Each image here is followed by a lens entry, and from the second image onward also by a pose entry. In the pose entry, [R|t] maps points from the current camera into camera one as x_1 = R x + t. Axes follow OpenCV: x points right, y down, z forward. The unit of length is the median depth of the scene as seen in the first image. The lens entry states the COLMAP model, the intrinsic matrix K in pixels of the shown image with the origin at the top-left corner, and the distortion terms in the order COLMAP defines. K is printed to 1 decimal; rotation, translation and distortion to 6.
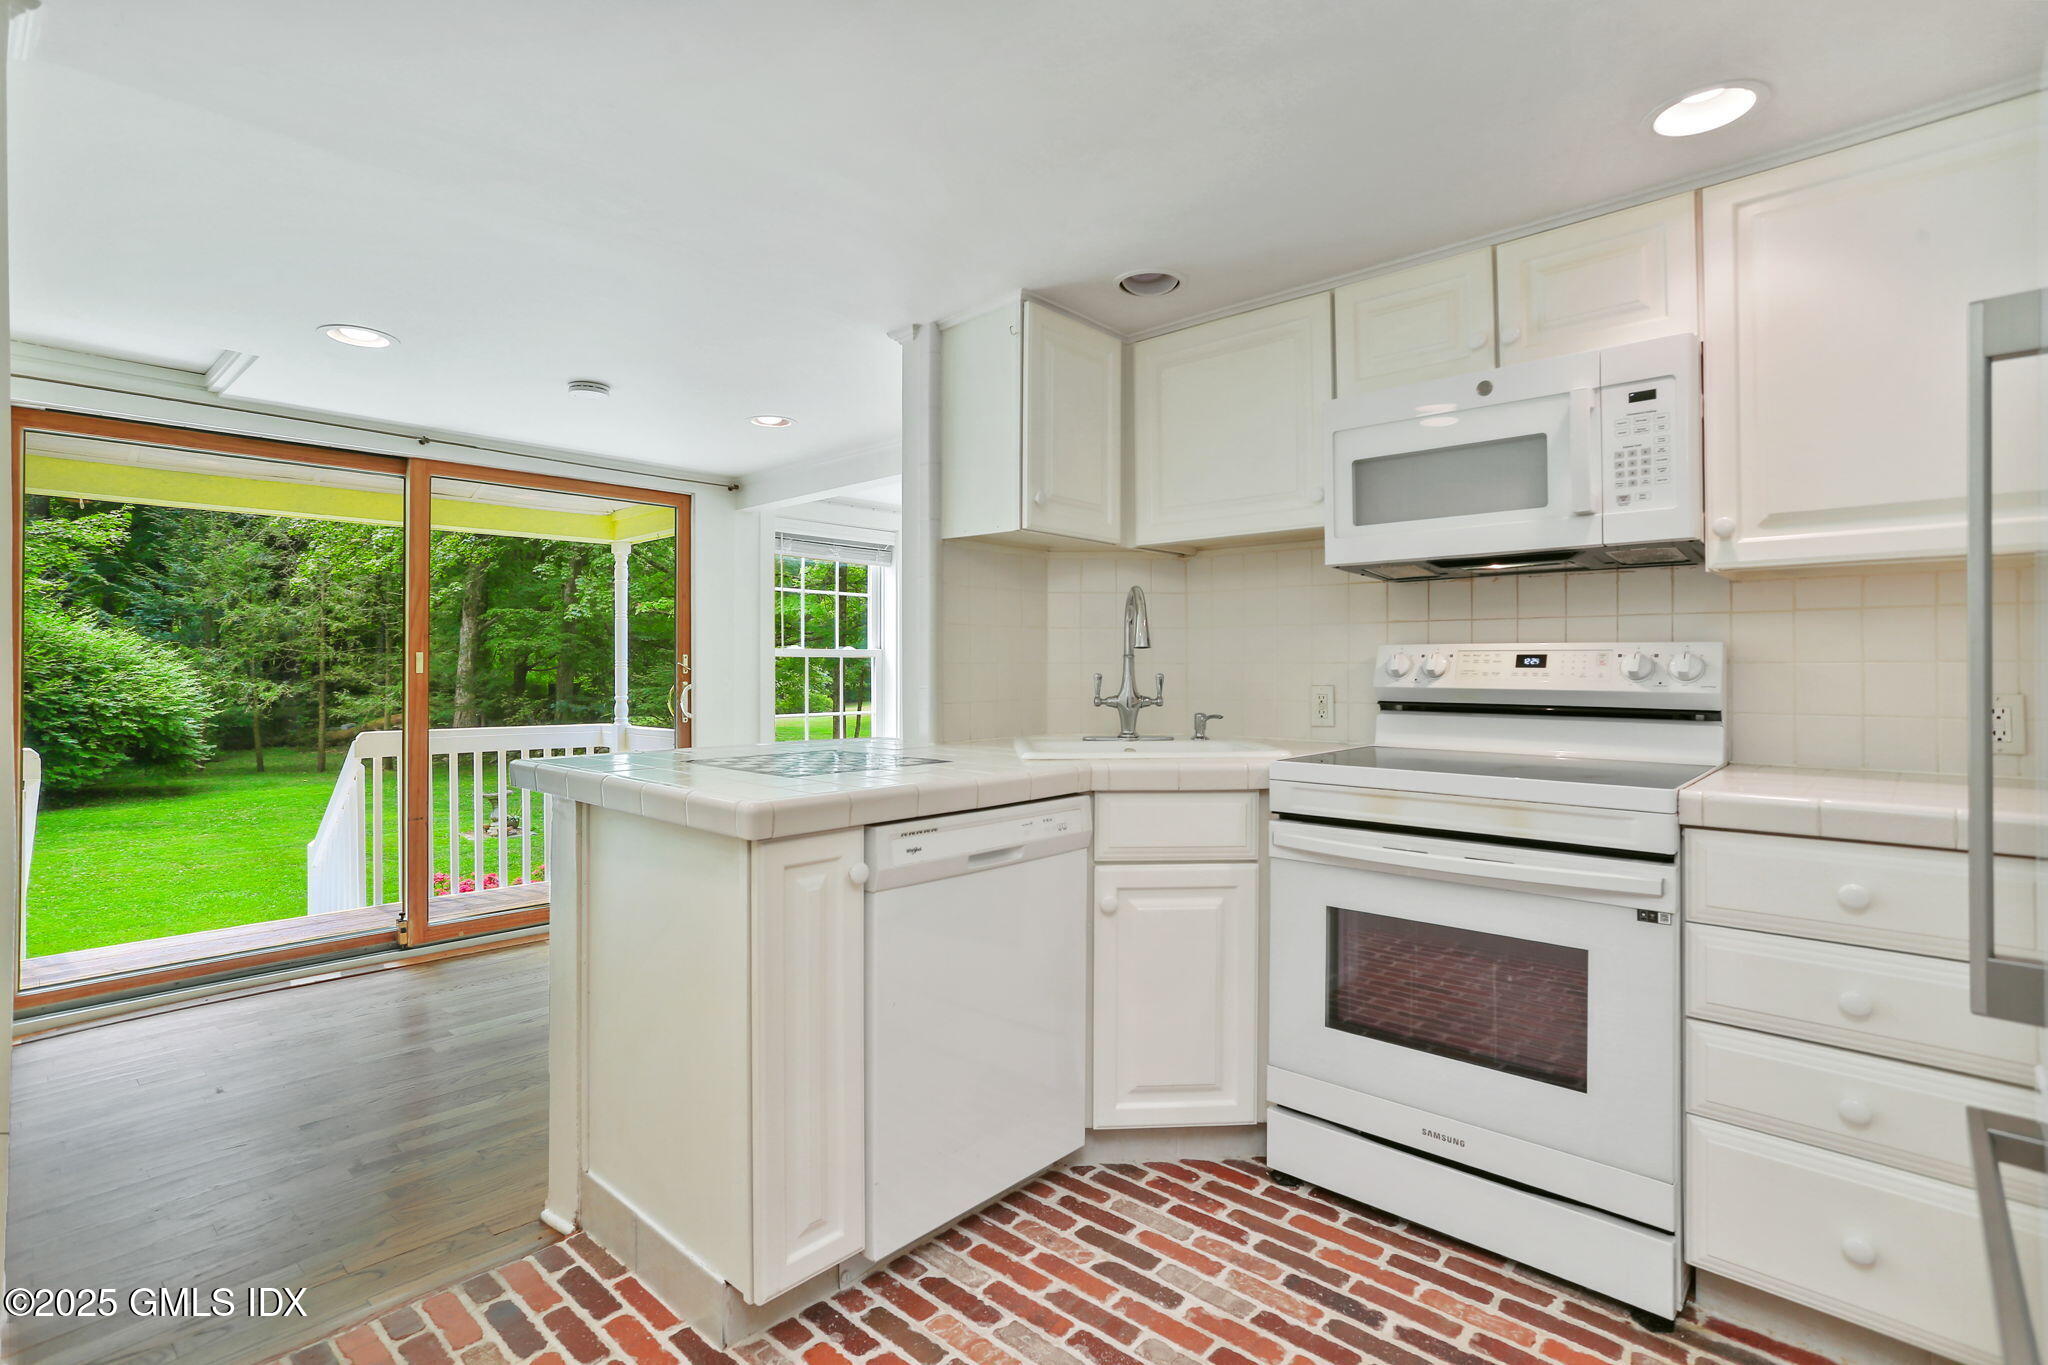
lens RADIAL K [[984.2, 0, 1010.8], [0, 984.2, 658.9], [0, 0, 1]] dist [-0.049981, 0.029325]
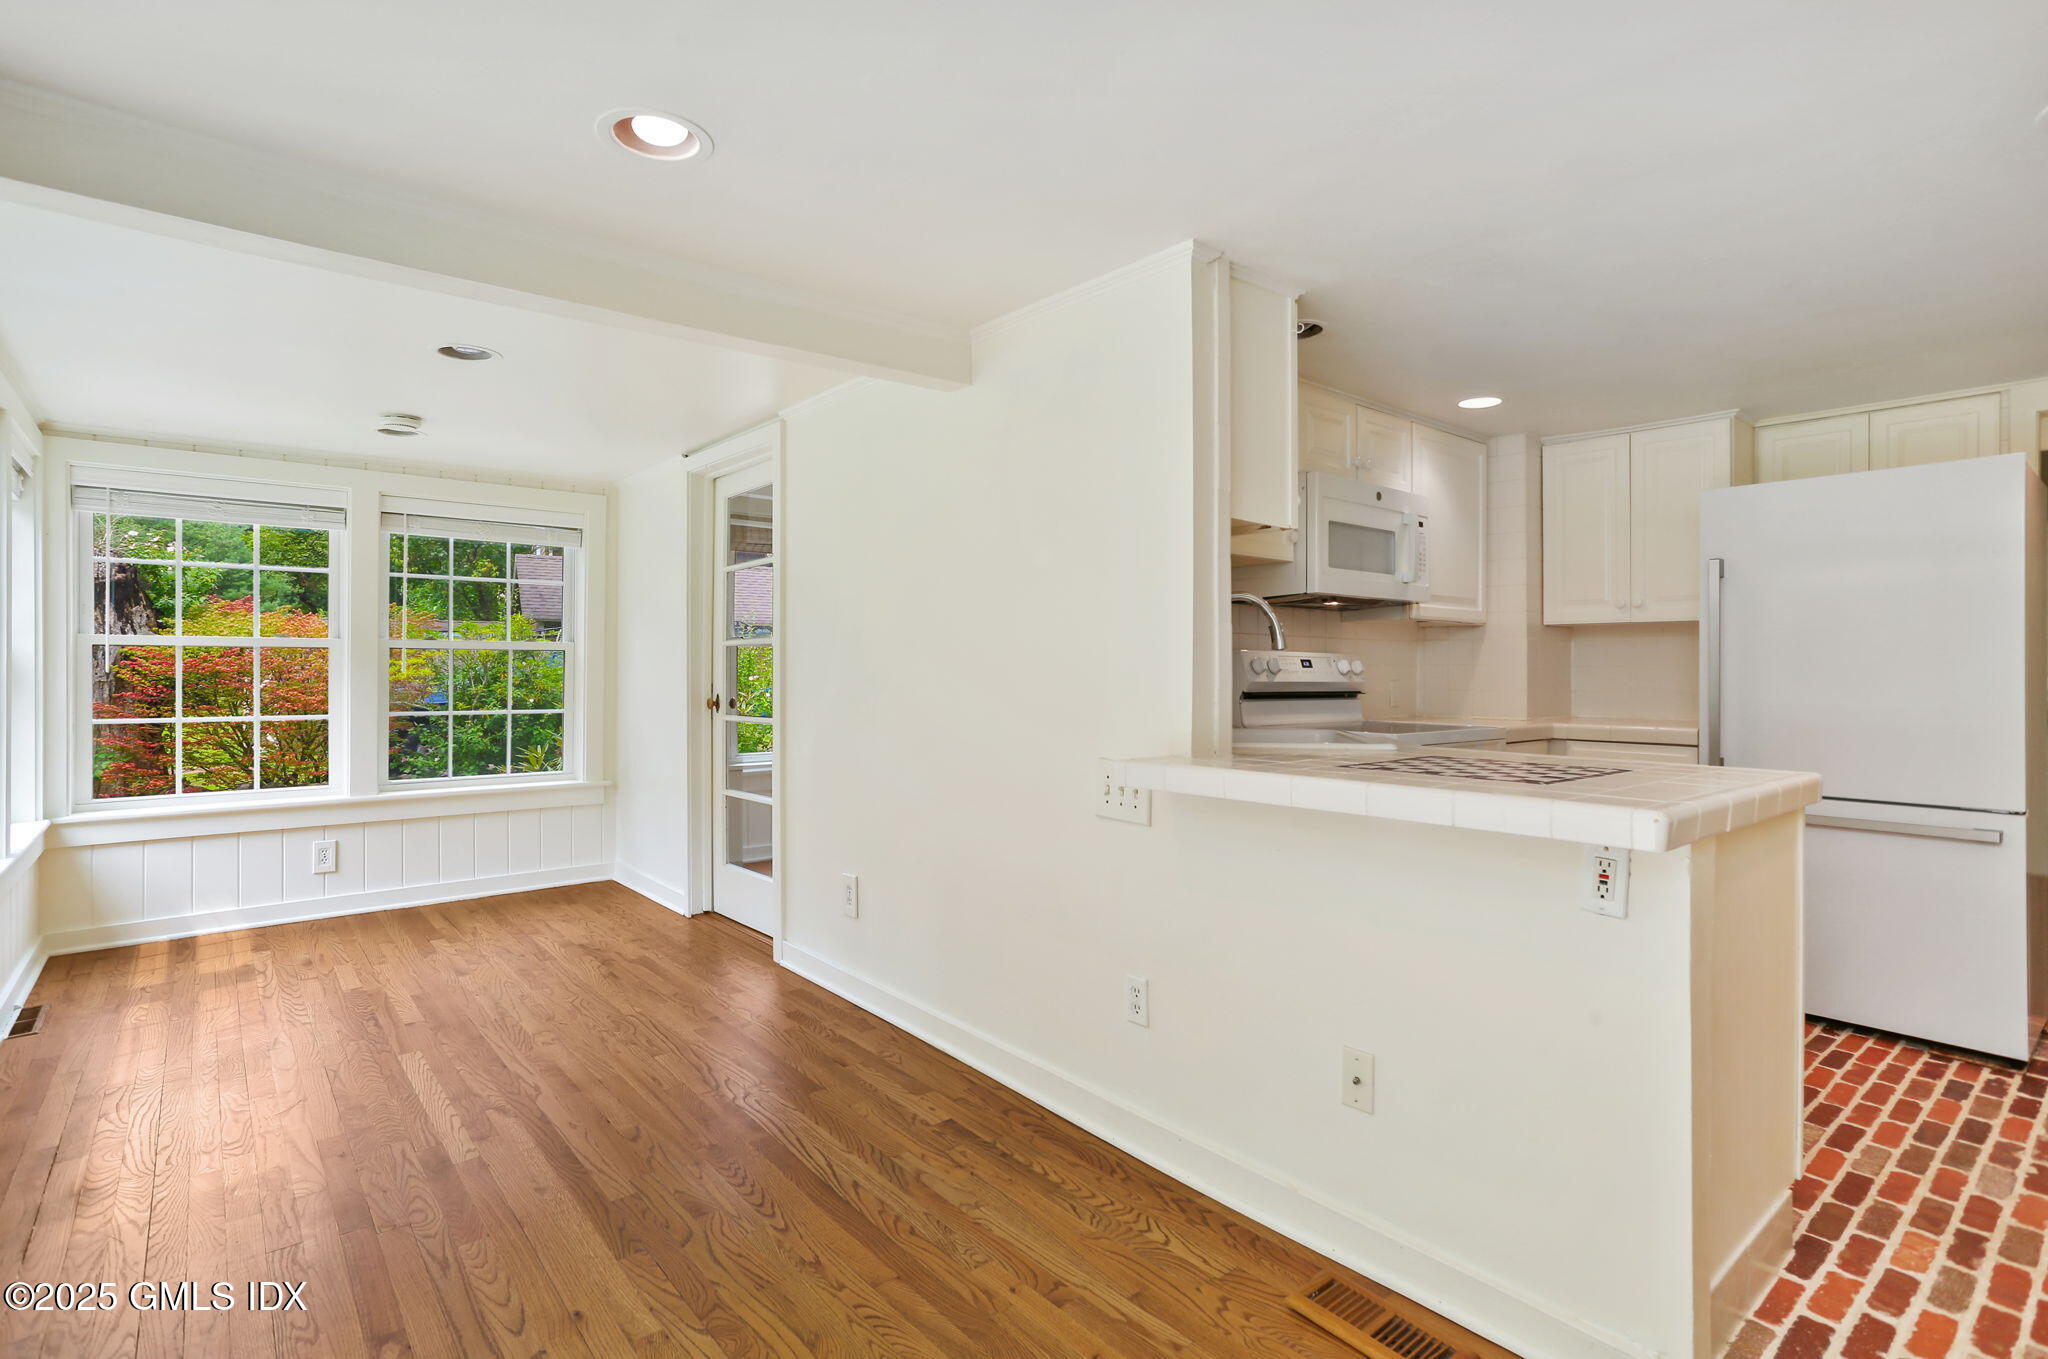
lens RADIAL K [[1006.4, 0, 1028.0], [0, 1006.4, 659.5], [0, 0, 1]] dist [-0.046169, 0.029163]
pose [[0.128632, 0.009314, 0.991649, -0.128599], [-0.014538, 0.999866, -0.007505, 0.001610], [-0.991586, -0.013451, 0.128750, 0.140602]]
